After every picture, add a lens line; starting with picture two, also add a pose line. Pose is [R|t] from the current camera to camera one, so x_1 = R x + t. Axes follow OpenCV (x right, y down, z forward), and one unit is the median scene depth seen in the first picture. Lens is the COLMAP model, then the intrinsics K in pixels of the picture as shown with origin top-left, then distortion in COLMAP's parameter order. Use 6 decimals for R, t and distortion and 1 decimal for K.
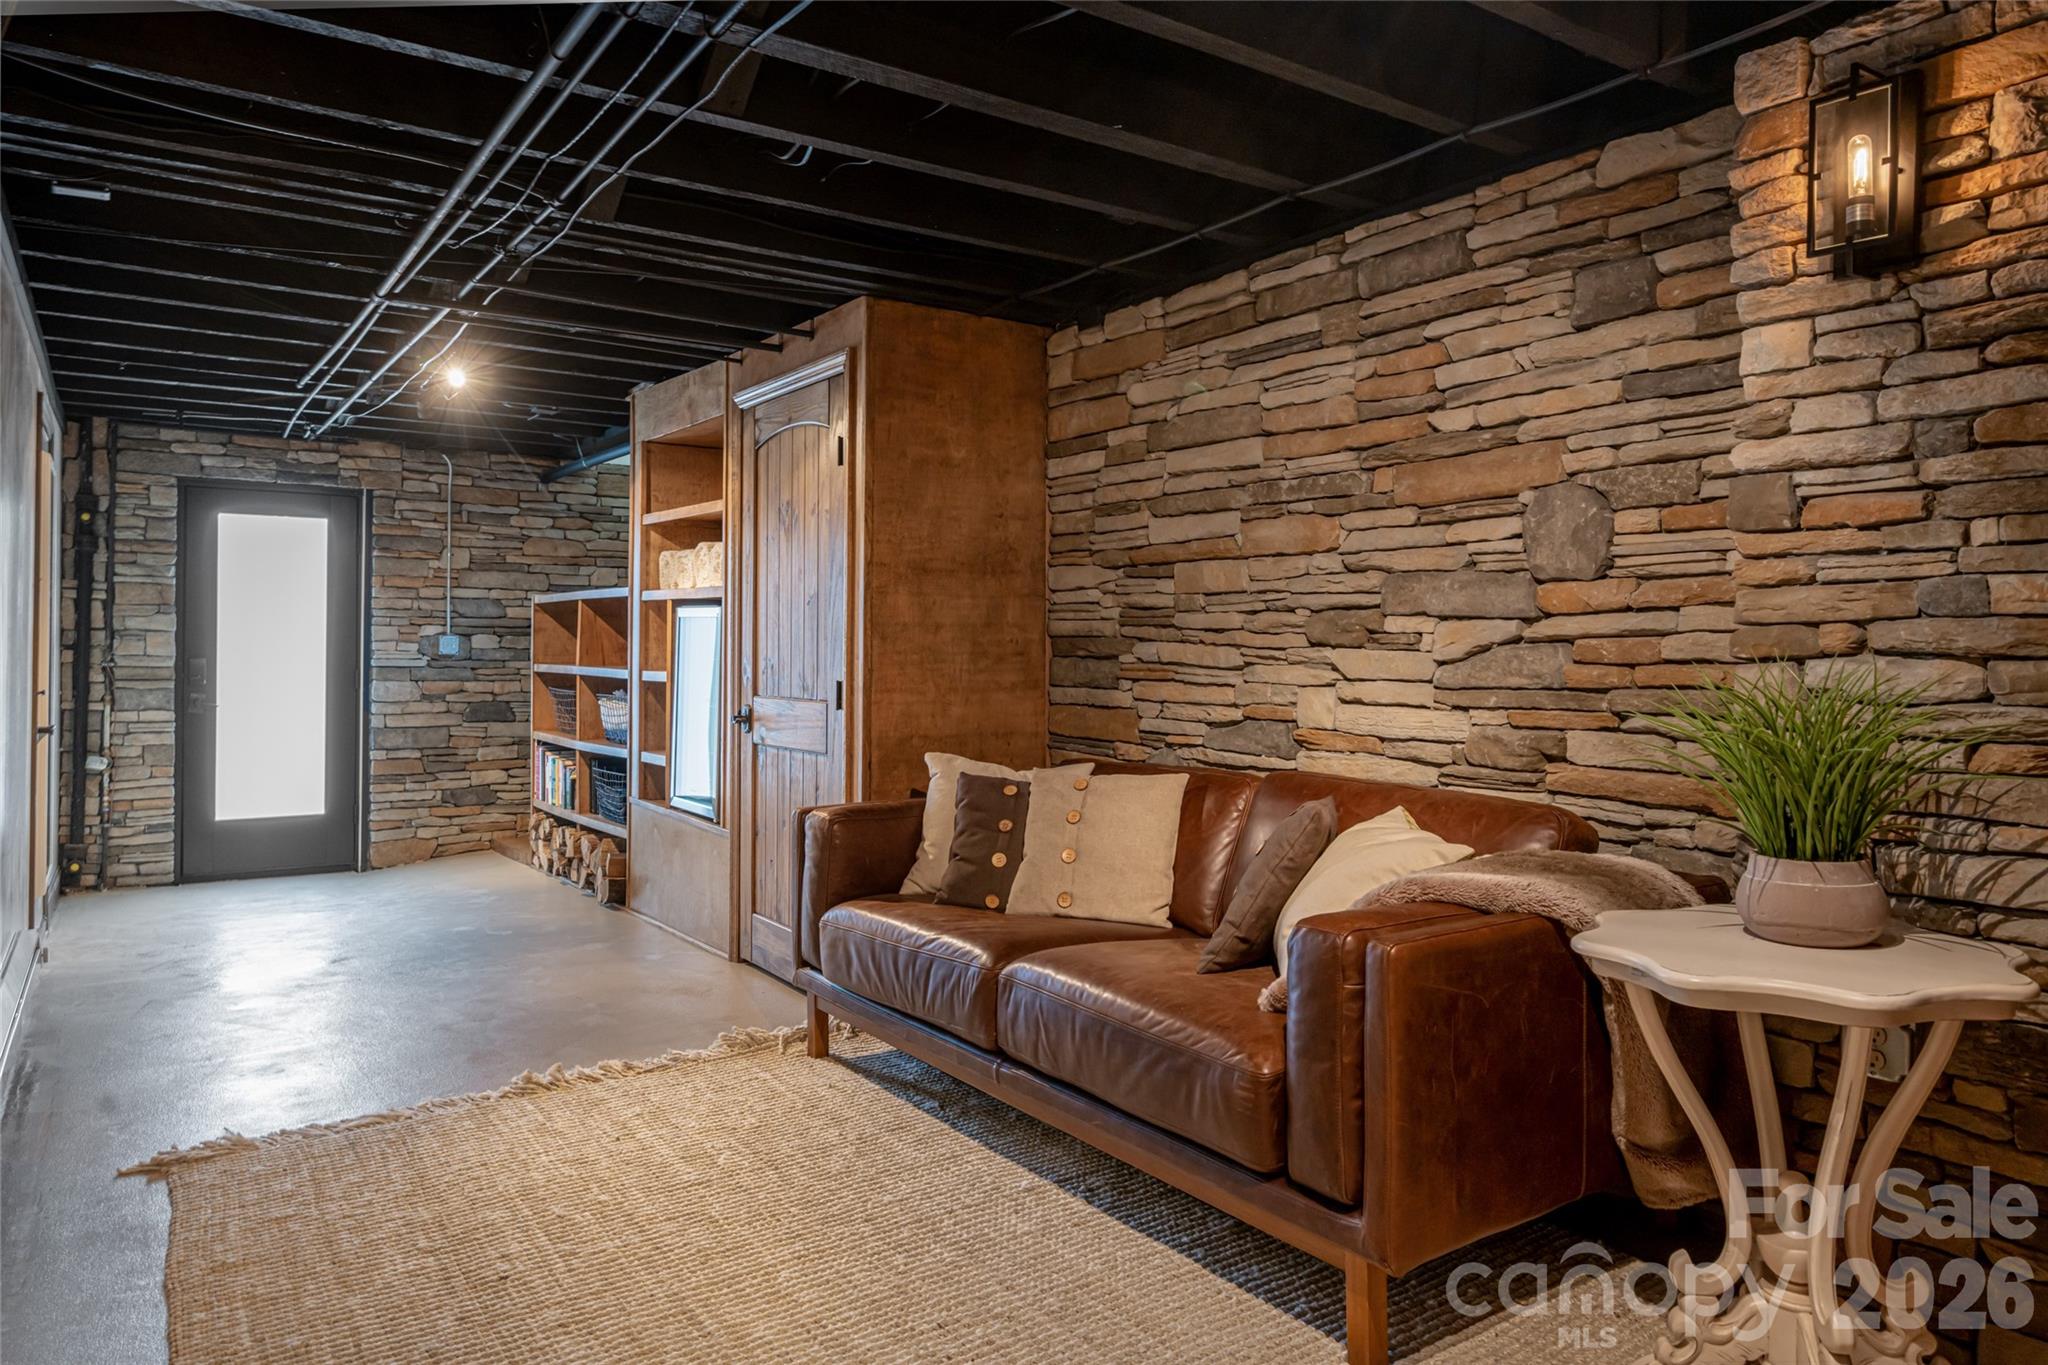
lens RADIAL K [[1332.4, 0, 1024.7], [0, 1332.4, 665.9], [0, 0, 1]] dist [-0.006950, -0.000003]
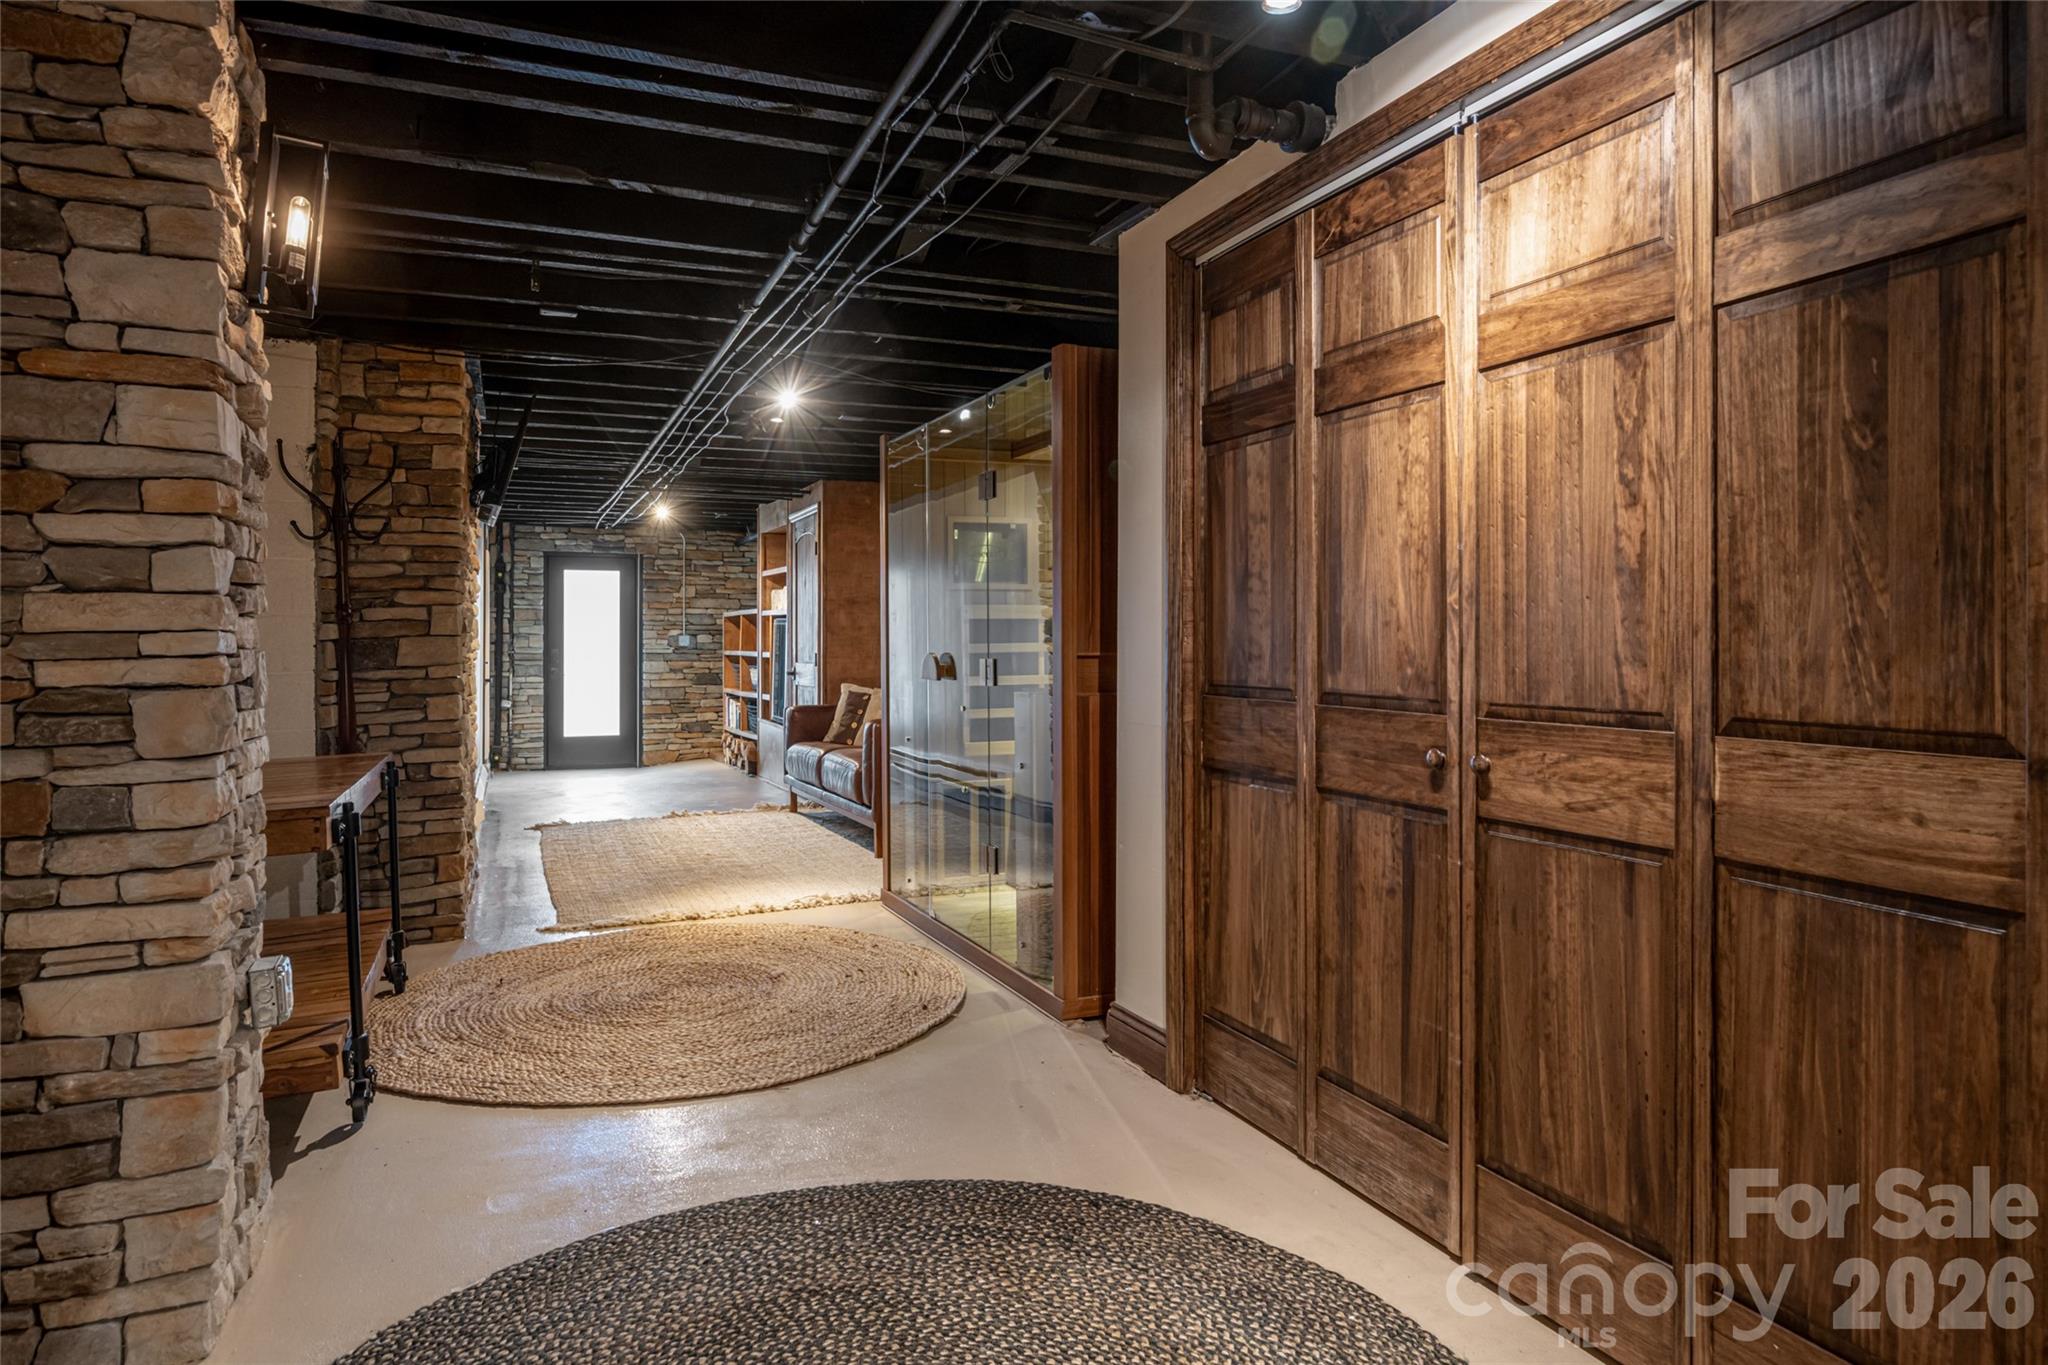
lens RADIAL K [[1237.0, 0, 1025.0], [0, 1237.0, 670.3], [0, 0, 1]] dist [-0.003703, -0.000125]
pose [[0.980261, -0.003955, -0.197667, 0.620386], [0.005162, 0.999971, 0.005590, 0.031092], [0.197639, -0.006500, 0.980253, -0.962079]]
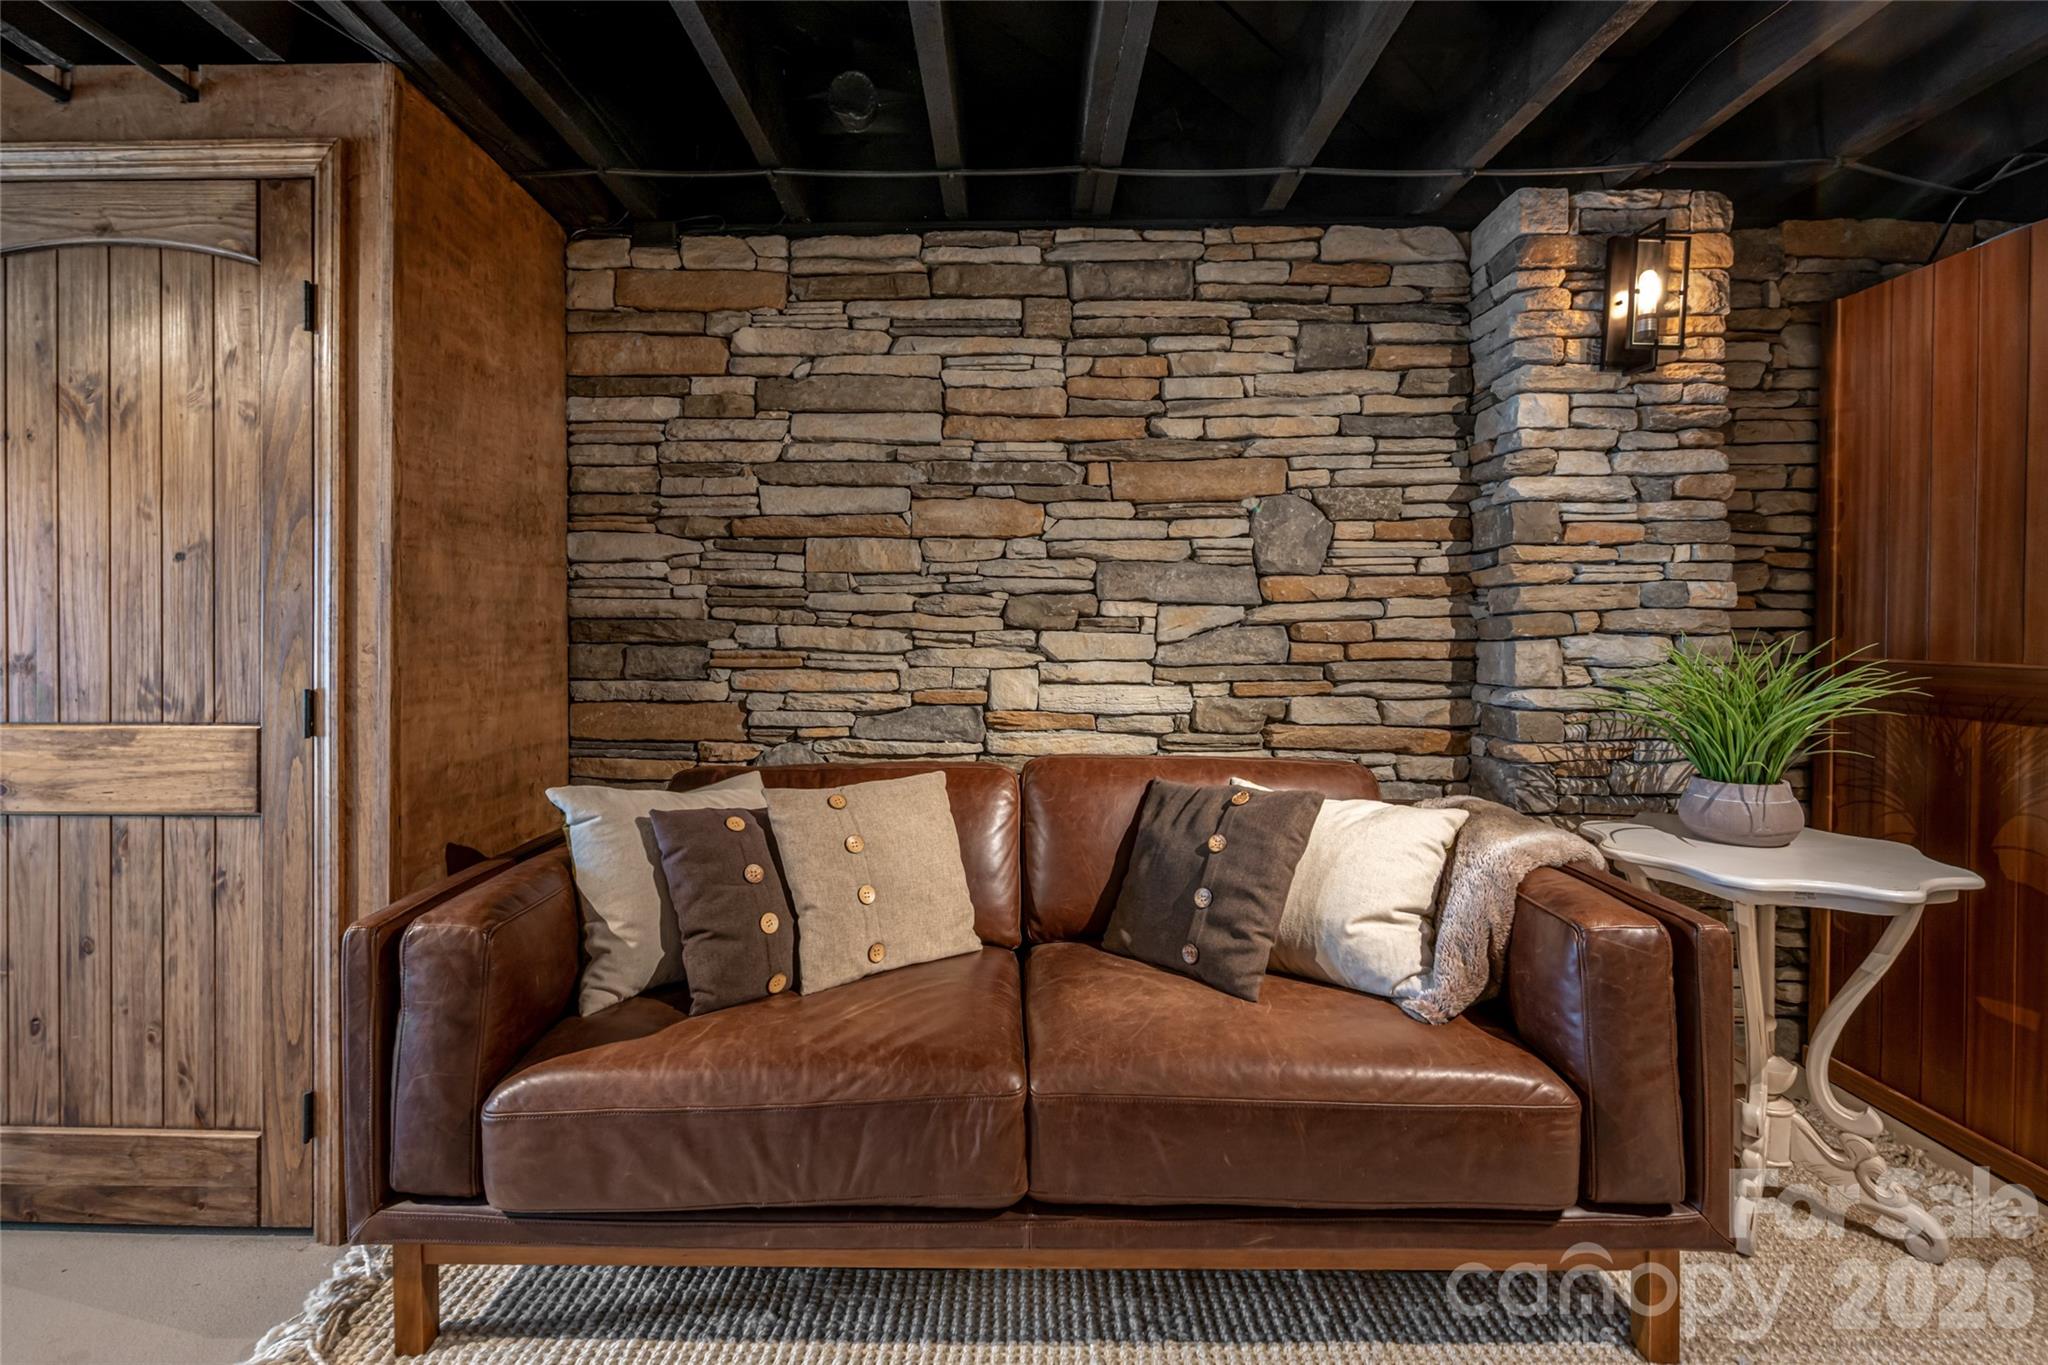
lens RADIAL K [[882.6, 0, 1004.2], [0, 882.6, 644.1], [0, 0, 1]] dist [-0.000877, 0.000108]
pose [[0.581860, -0.016030, 0.813131, -0.288478], [0.014598, 0.999851, 0.009265, -0.008404], [-0.813158, 0.006479, 0.582007, 0.526990]]
